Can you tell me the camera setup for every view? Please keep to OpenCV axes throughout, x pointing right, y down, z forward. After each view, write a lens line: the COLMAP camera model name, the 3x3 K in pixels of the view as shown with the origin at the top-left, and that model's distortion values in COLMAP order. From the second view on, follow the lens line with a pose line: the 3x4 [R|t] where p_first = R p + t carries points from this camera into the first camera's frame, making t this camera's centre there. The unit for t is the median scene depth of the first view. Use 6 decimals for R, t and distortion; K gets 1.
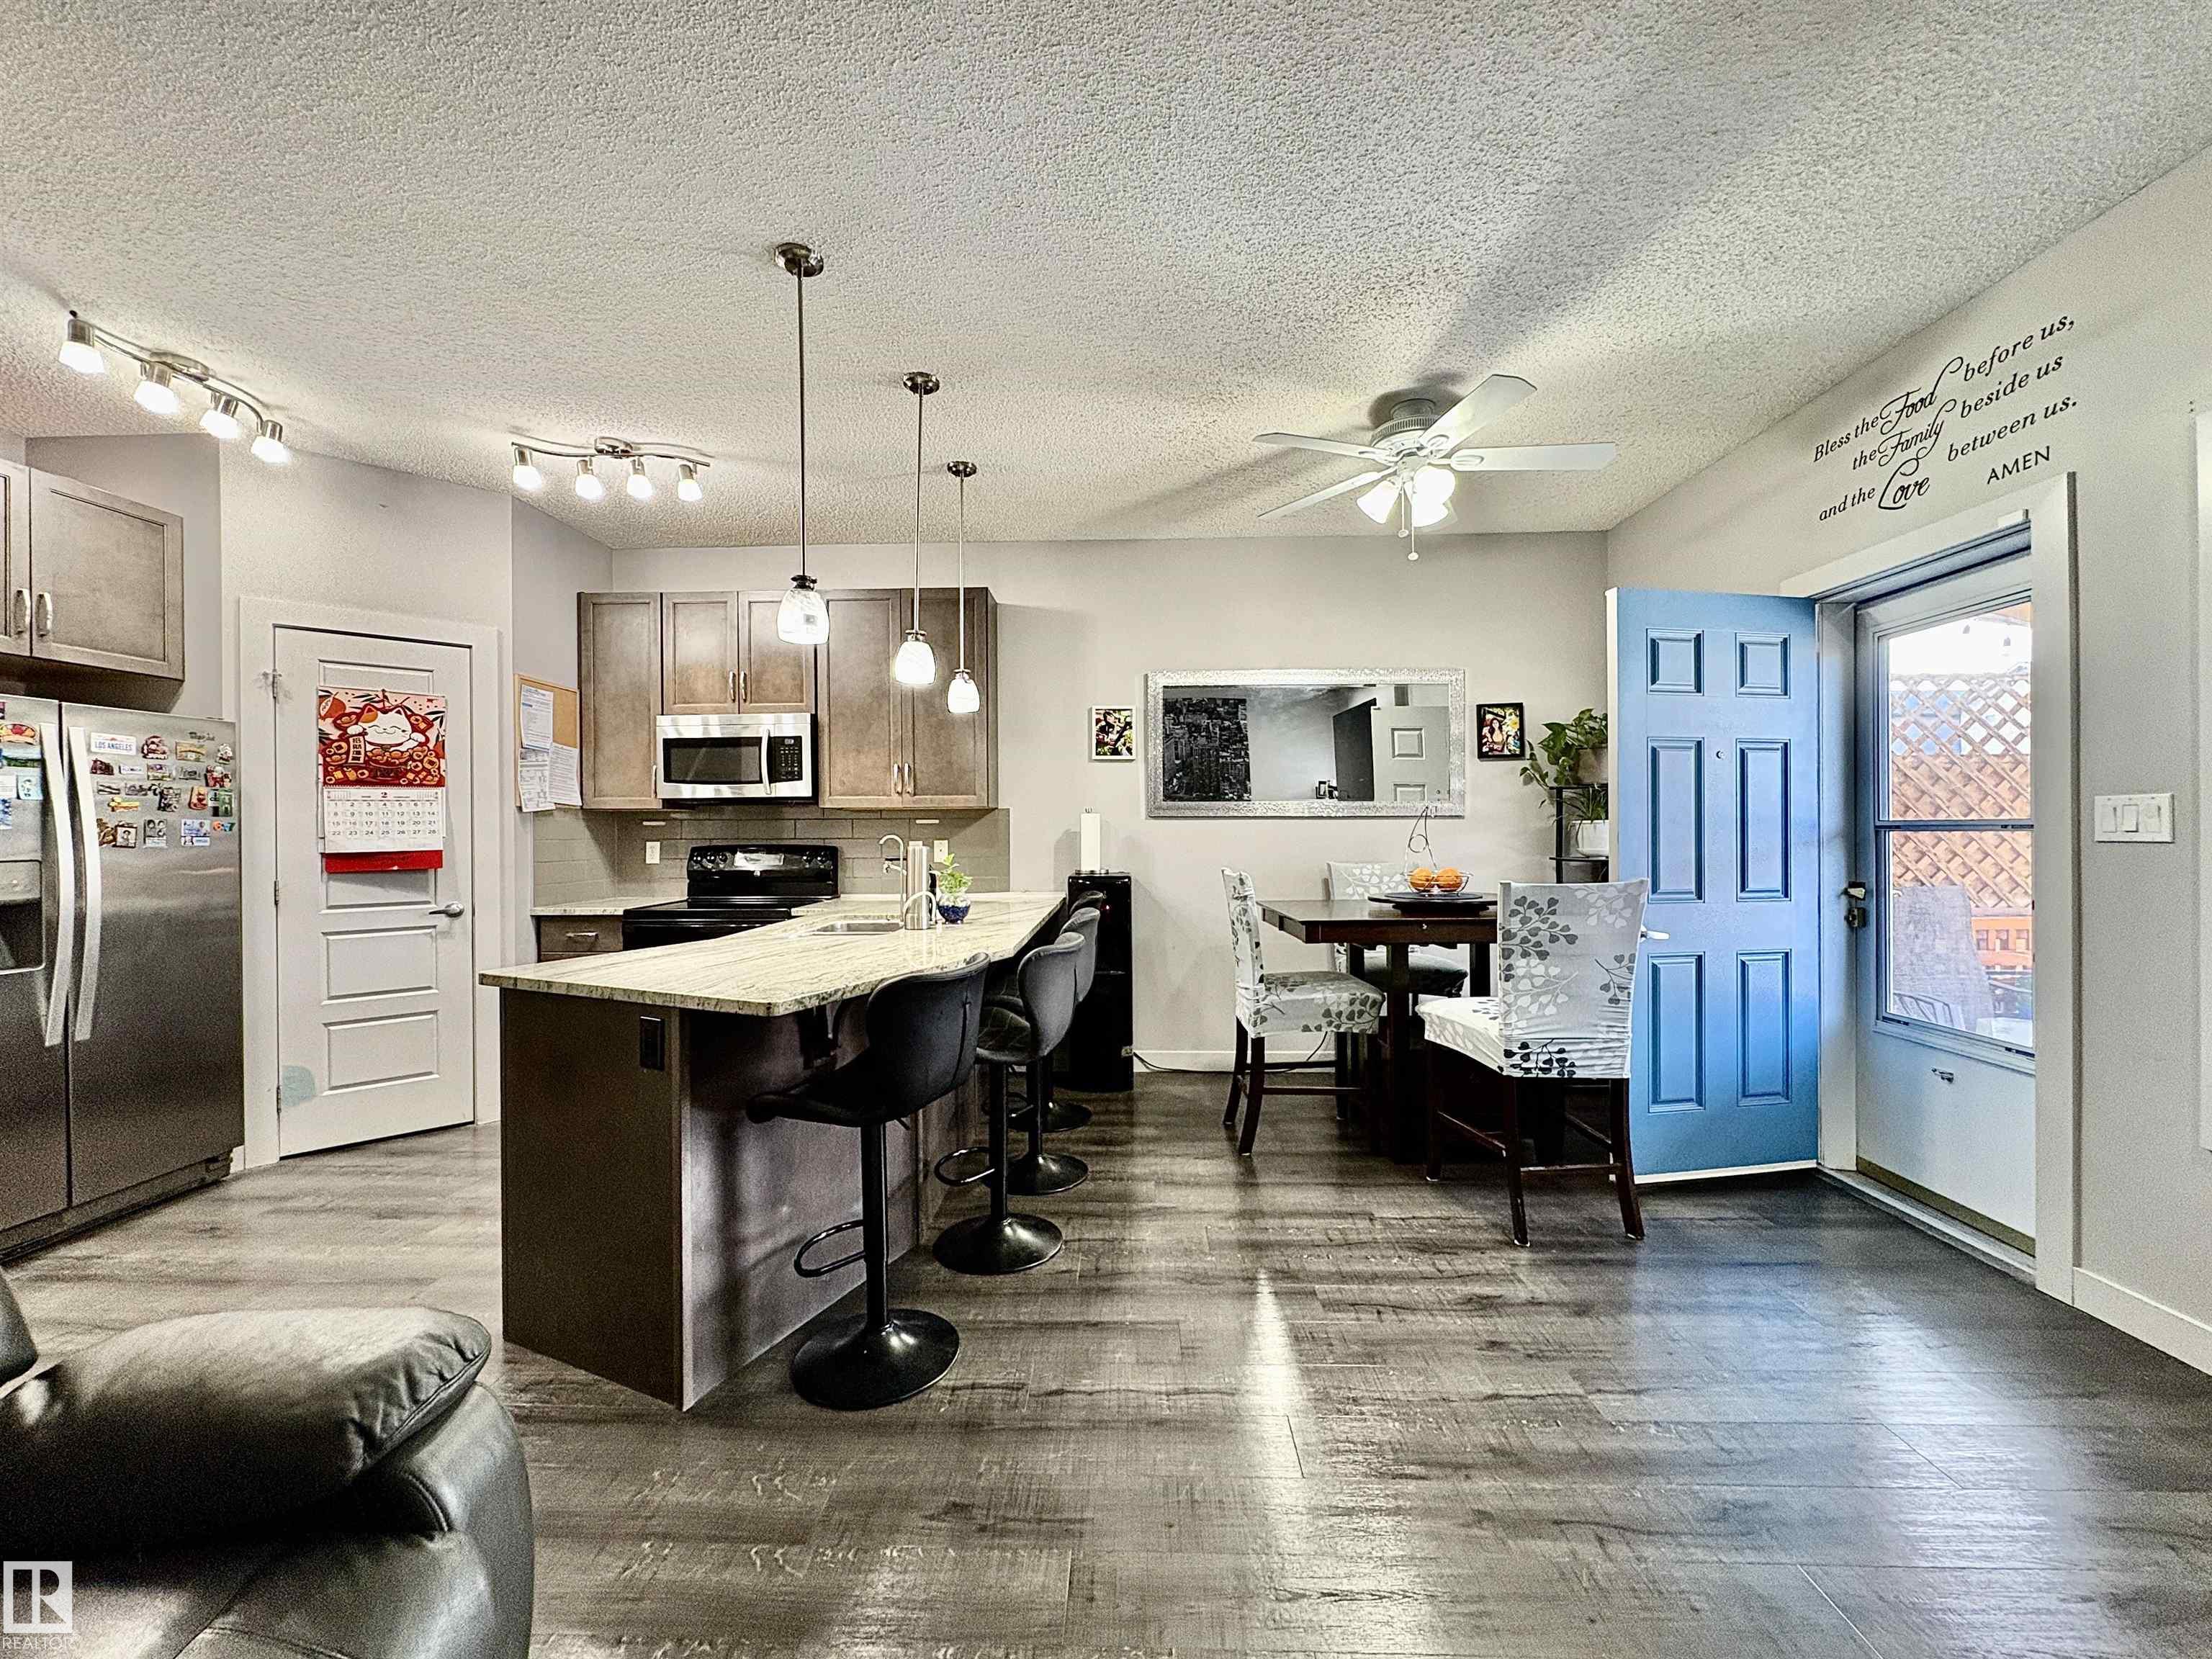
lens RADIAL K [[877.0, 0, 1105.4], [0, 877.0, 832.9], [0, 0, 1]] dist [-0.000747, 0.000672]
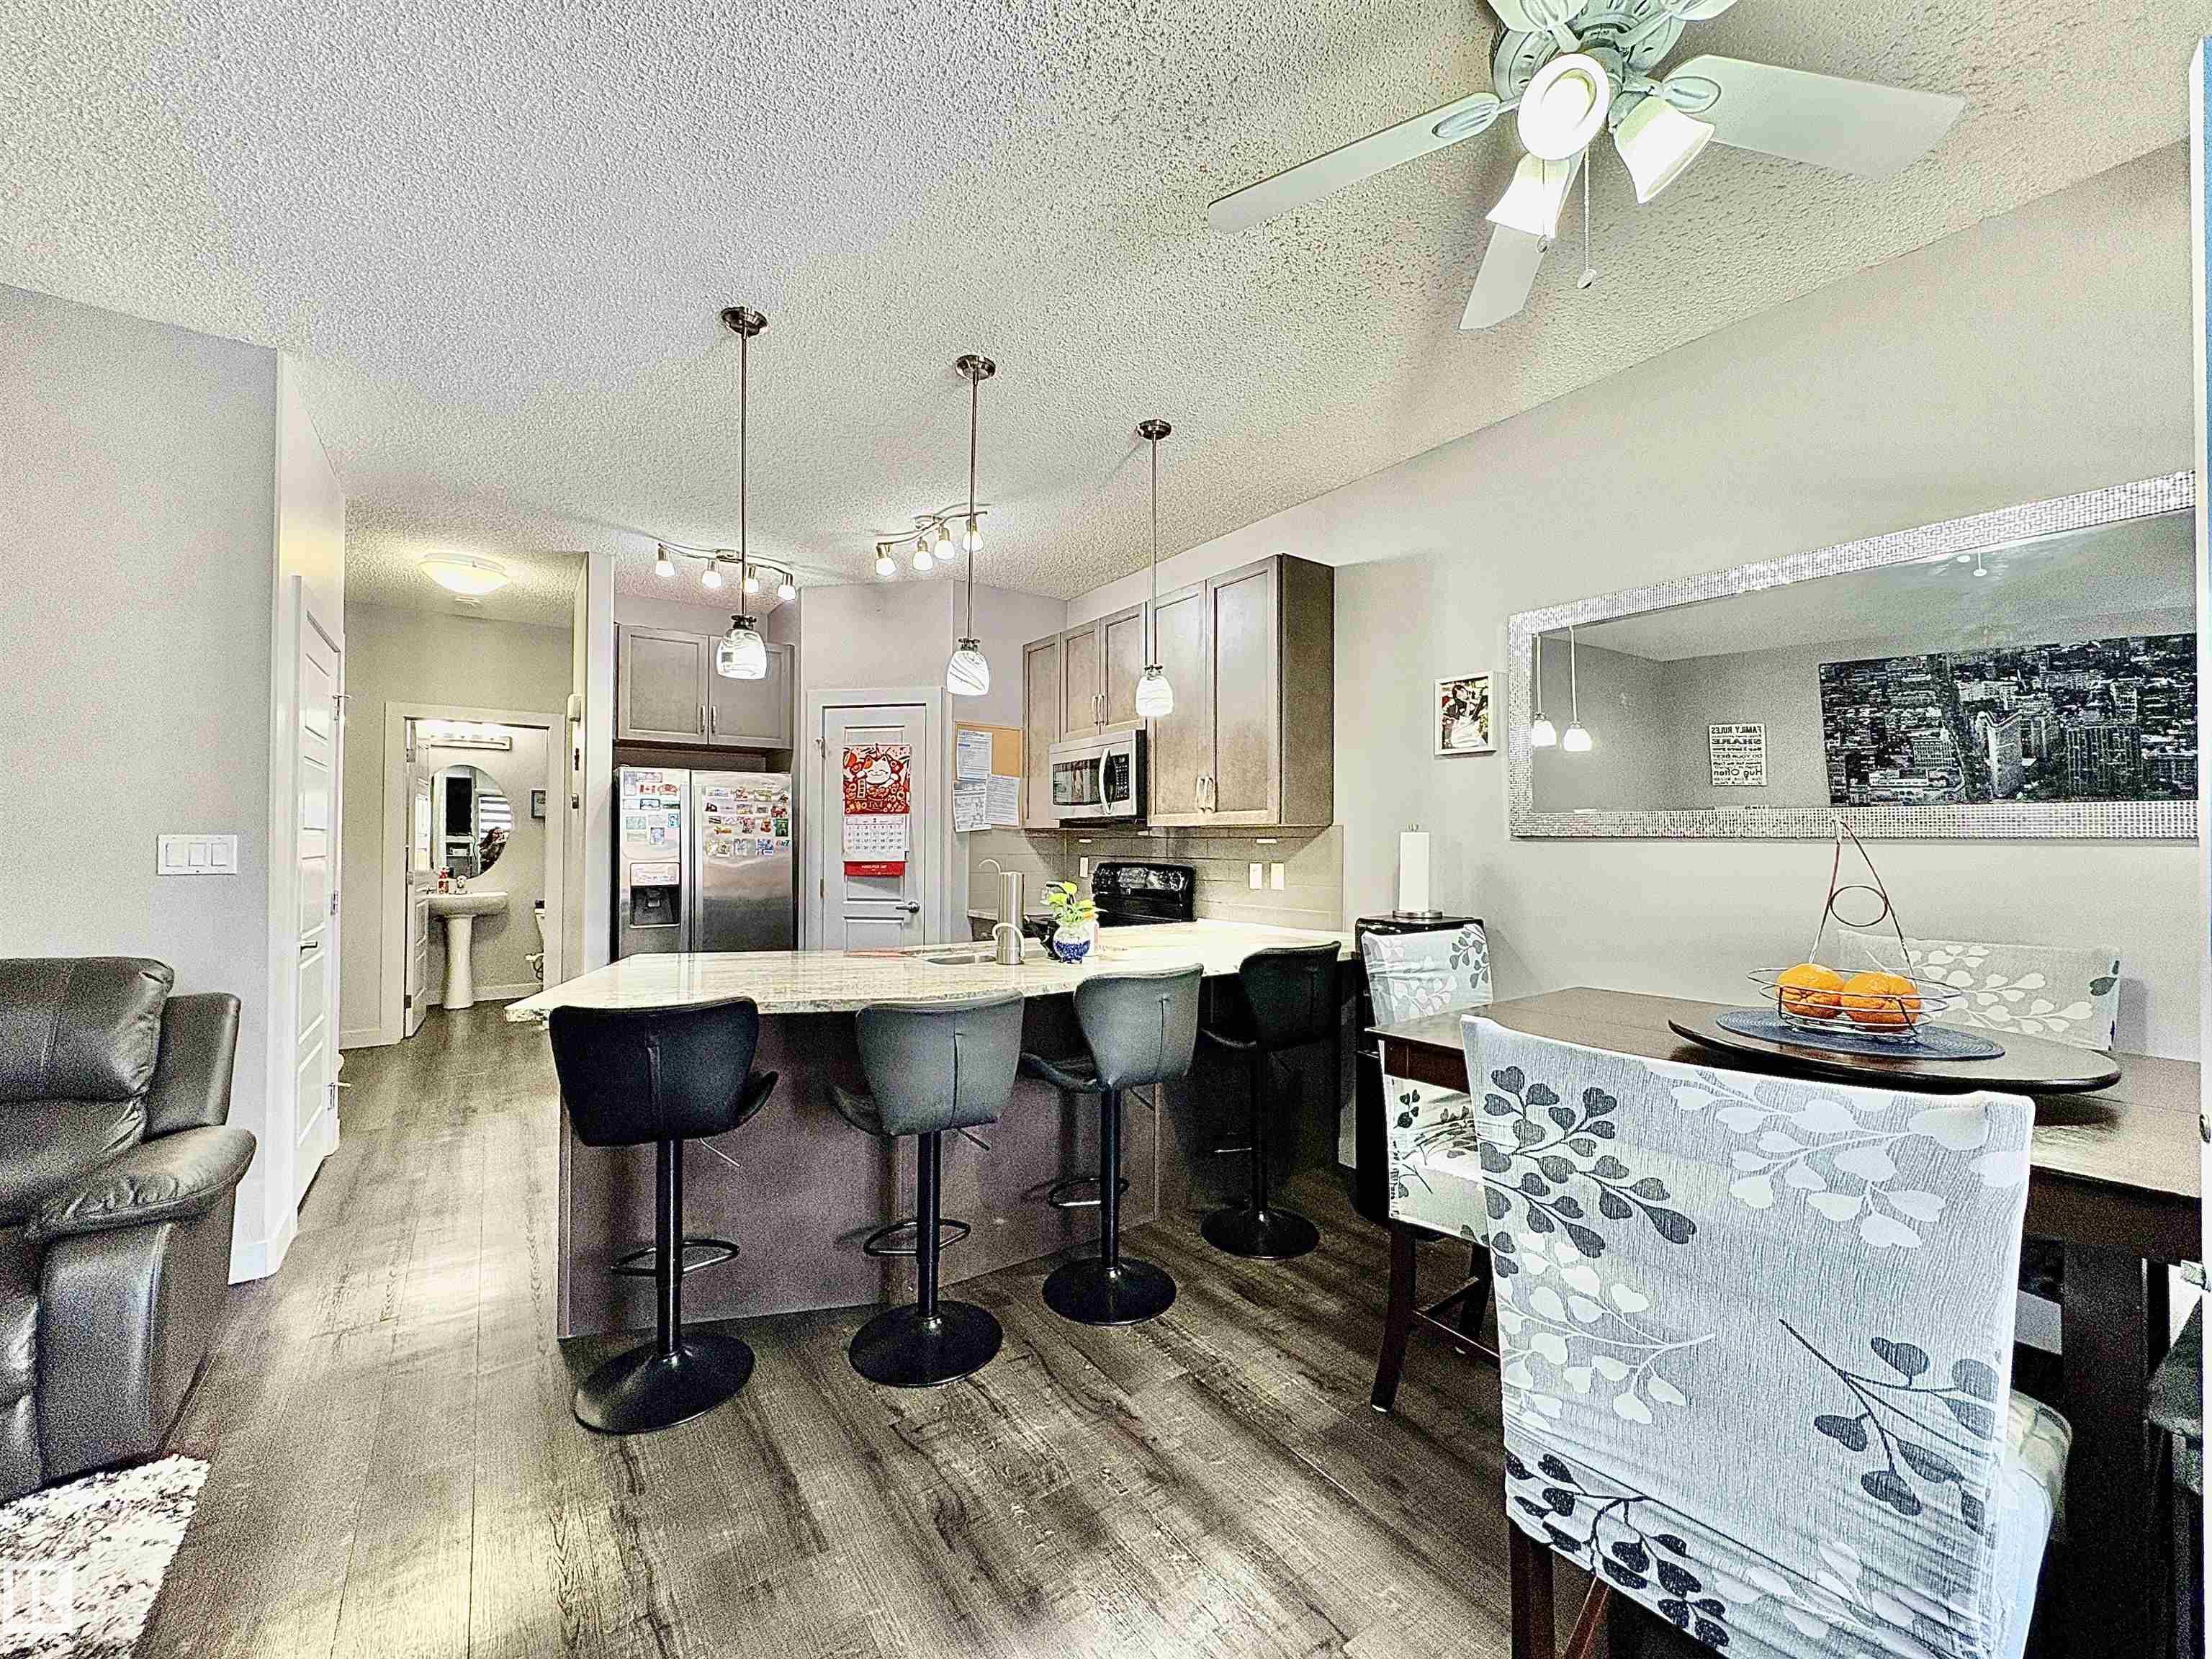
lens RADIAL K [[874.6, 0, 1105.4], [0, 874.6, 833.0], [0, 0, 1]] dist [0.000364, -0.000091]
pose [[0.601759, 0.001158, -0.798677, 0.511206], [-0.009939, 0.999932, -0.006038, -0.018833], [0.798616, 0.011572, 0.601730, 0.478277]]
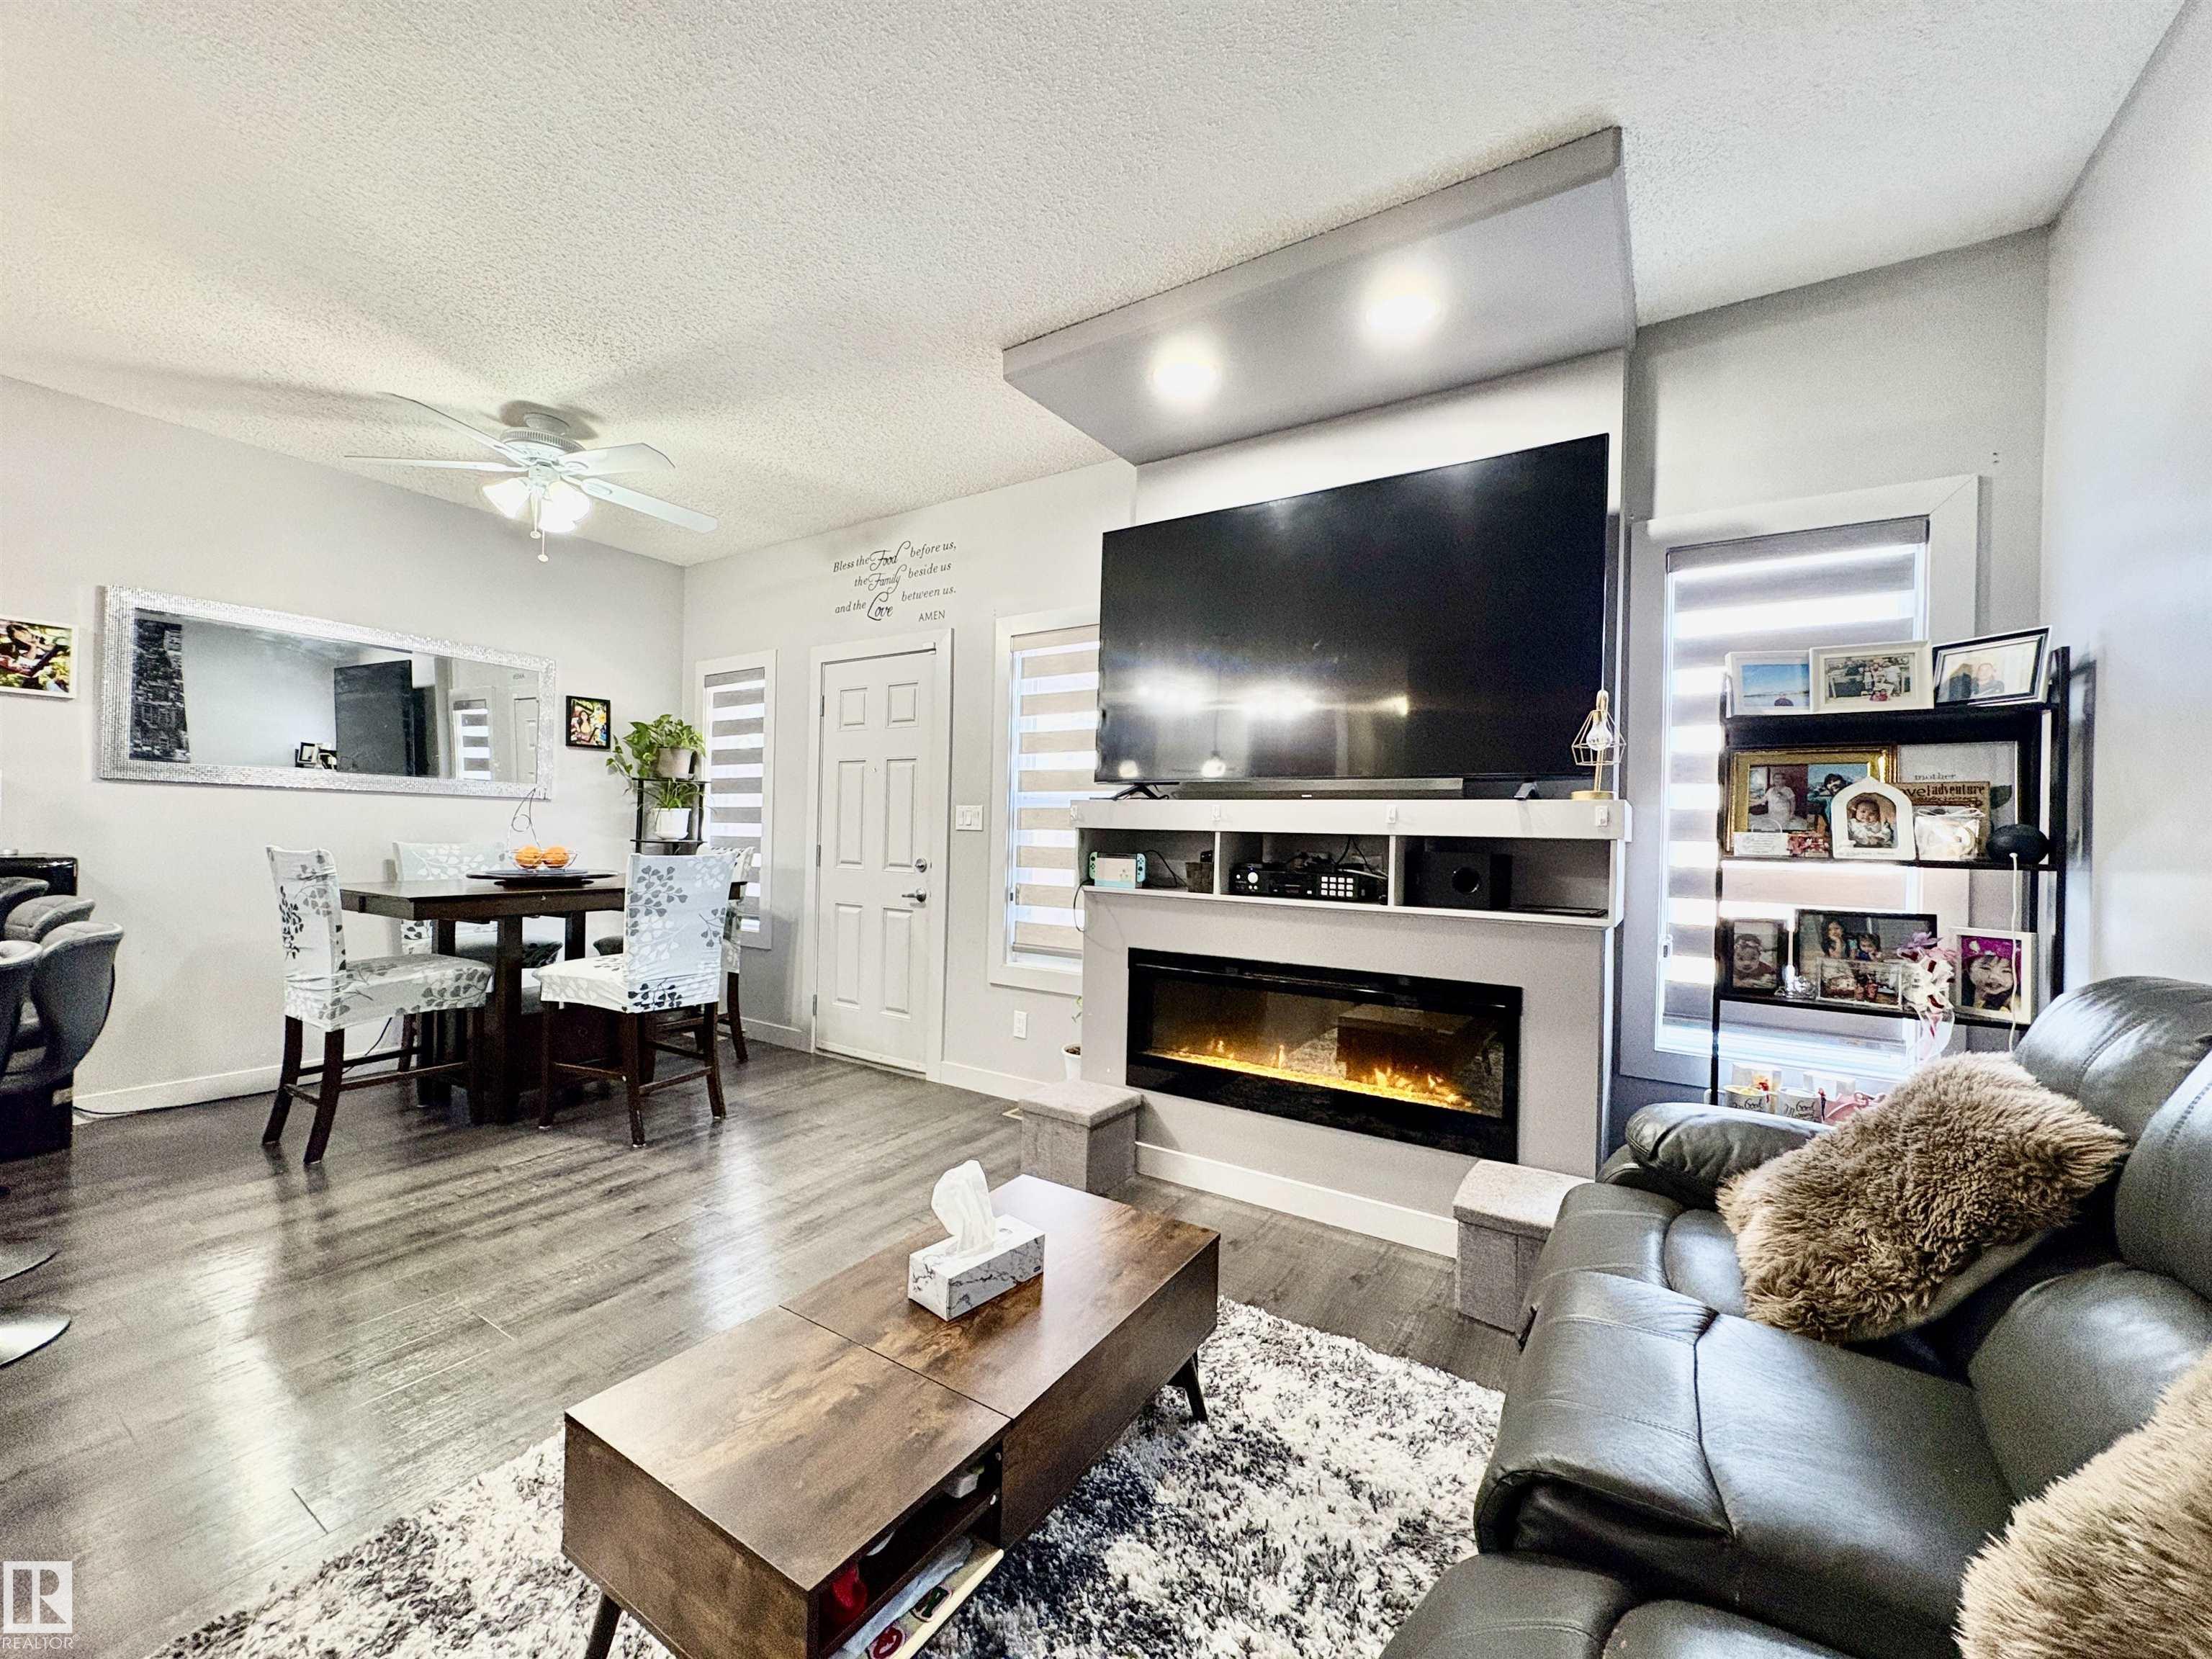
lens RADIAL K [[877.0, 0, 1105.4], [0, 877.0, 832.9], [0, 0, 1]] dist [-0.000747, 0.000672]
pose [[0.513933, 0.017659, 0.857649, -0.196633], [-0.026513, 0.999637, -0.004695, 0.010888], [-0.857421, -0.020326, 0.514215, -0.148268]]
